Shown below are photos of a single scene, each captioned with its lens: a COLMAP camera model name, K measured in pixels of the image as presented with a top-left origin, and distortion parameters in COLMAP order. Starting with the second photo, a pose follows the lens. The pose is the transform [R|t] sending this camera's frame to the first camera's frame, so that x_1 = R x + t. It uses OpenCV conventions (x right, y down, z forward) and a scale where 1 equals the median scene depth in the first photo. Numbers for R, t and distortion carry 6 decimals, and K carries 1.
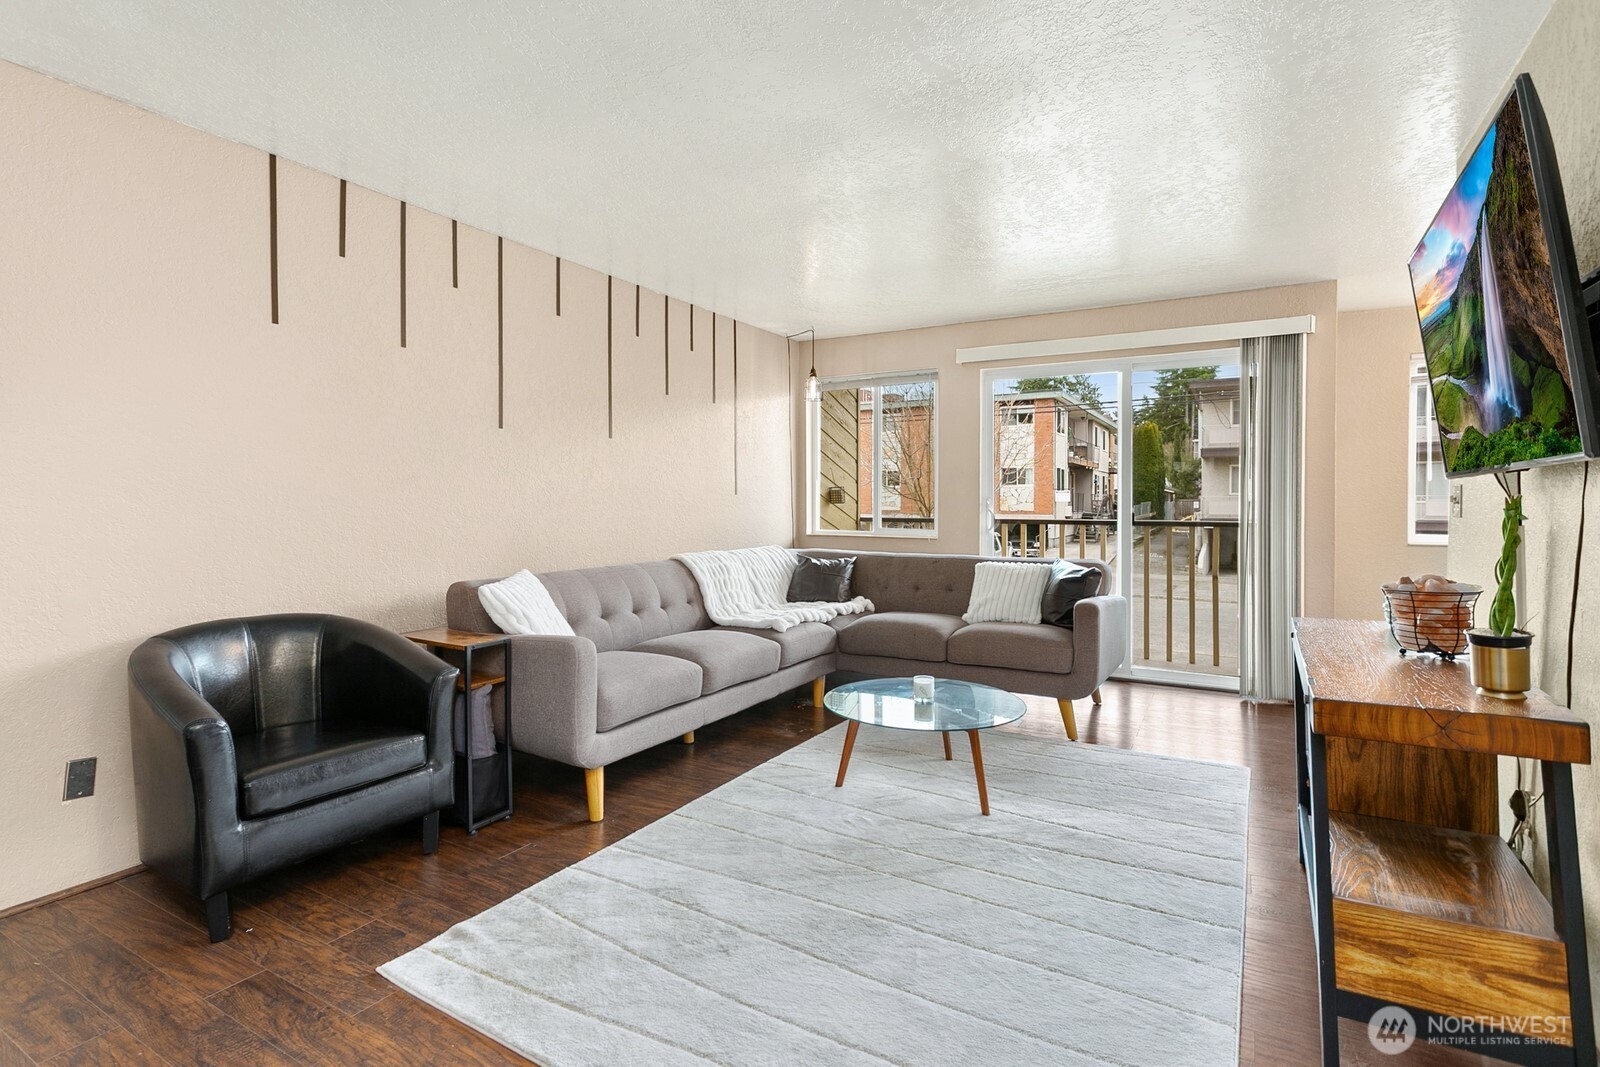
lens RADIAL K [[761.0, 0, 798.8], [0, 761.0, 517.2], [0, 0, 1]] dist [0.000999, 0.000386]
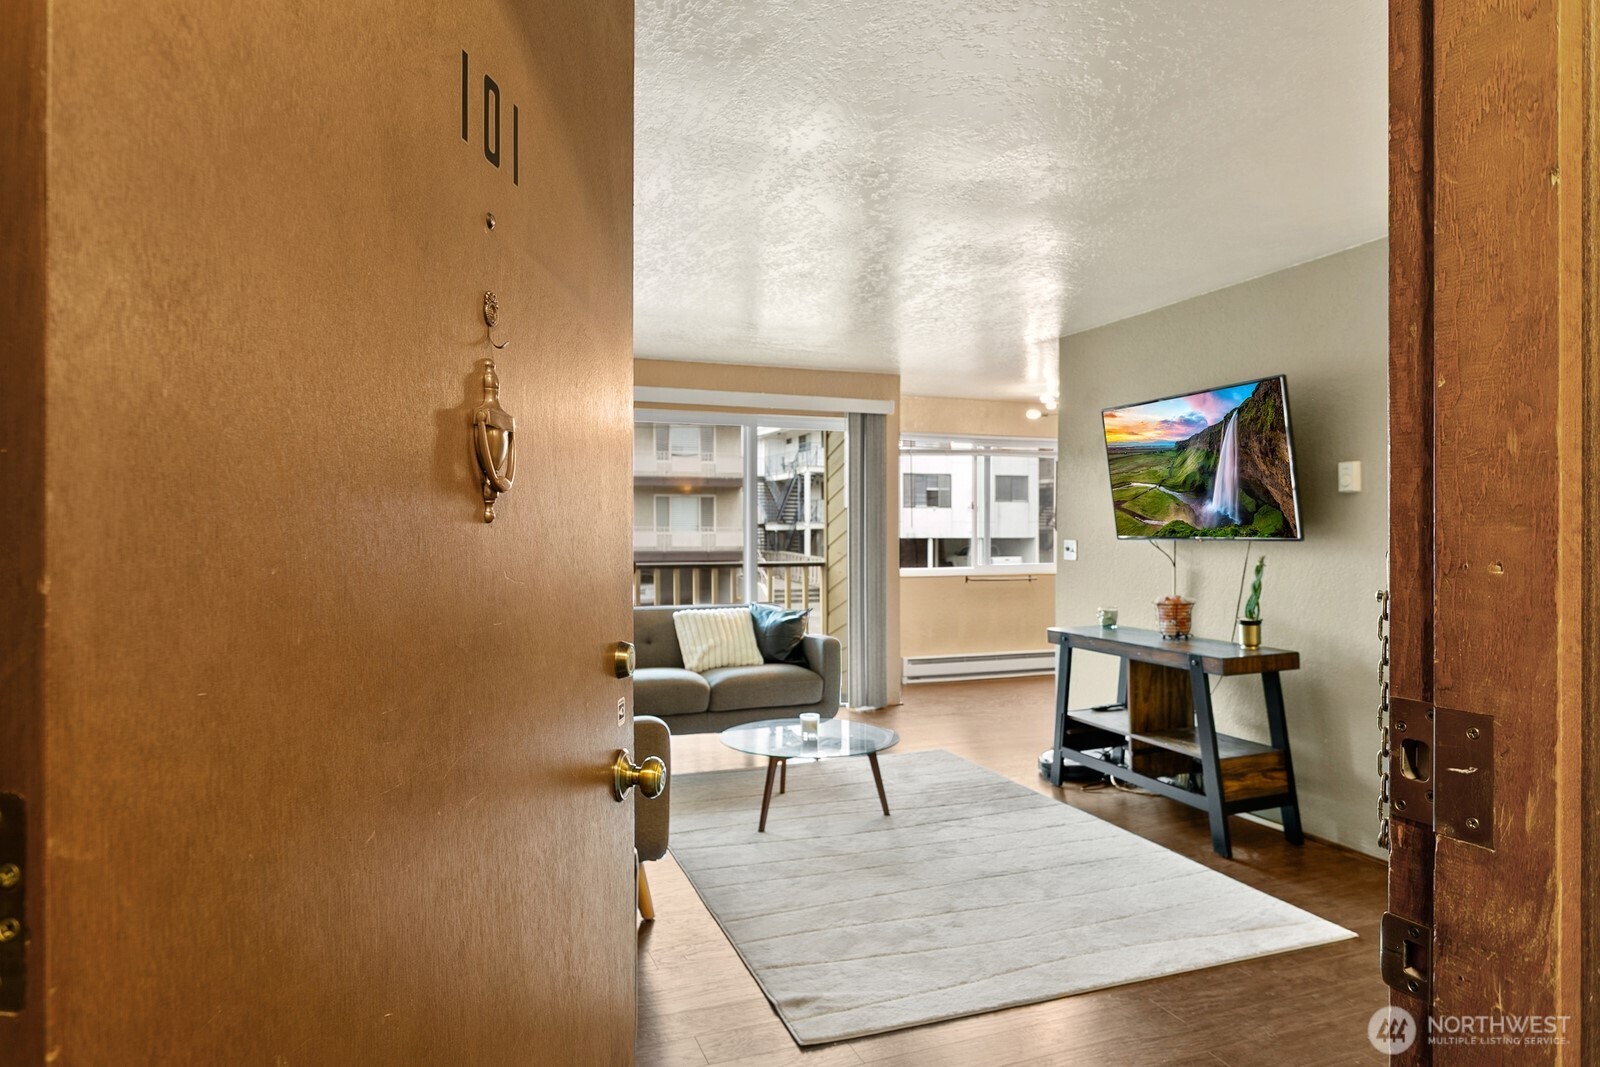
lens RADIAL K [[979.5, 0, 800.0], [0, 979.5, 533.5], [0, 0, 1]] dist [-0.004249, 0.000137]
pose [[0.629607, -0.003292, 0.776907, -0.775909], [0.016013, 0.999834, -0.008740, -0.033293], [-0.776749, 0.017944, 0.629555, 0.090698]]
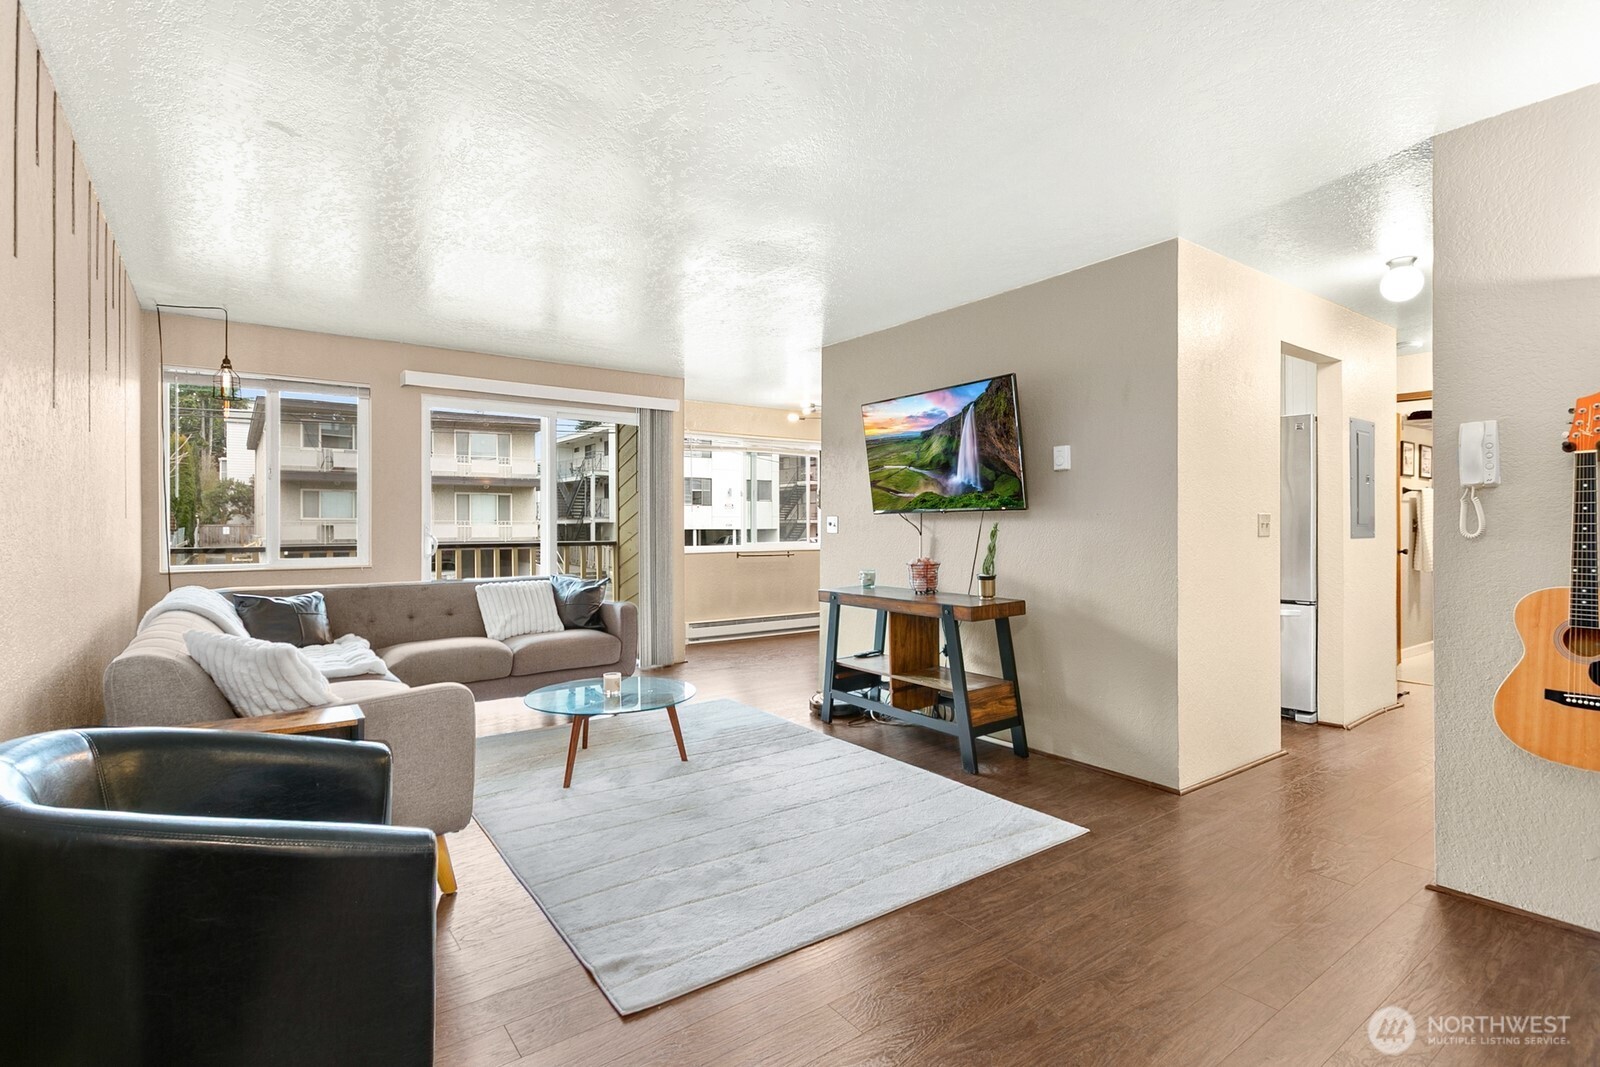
lens RADIAL K [[780.6, 0, 800.3], [0, 780.6, 521.1], [0, 0, 1]] dist [0.004550, 0.000944]
pose [[0.400524, 0.002525, 0.916283, -0.685642], [0.022750, 0.999661, -0.012700, -0.004736], [-0.916004, 0.025932, 0.400331, 0.191914]]
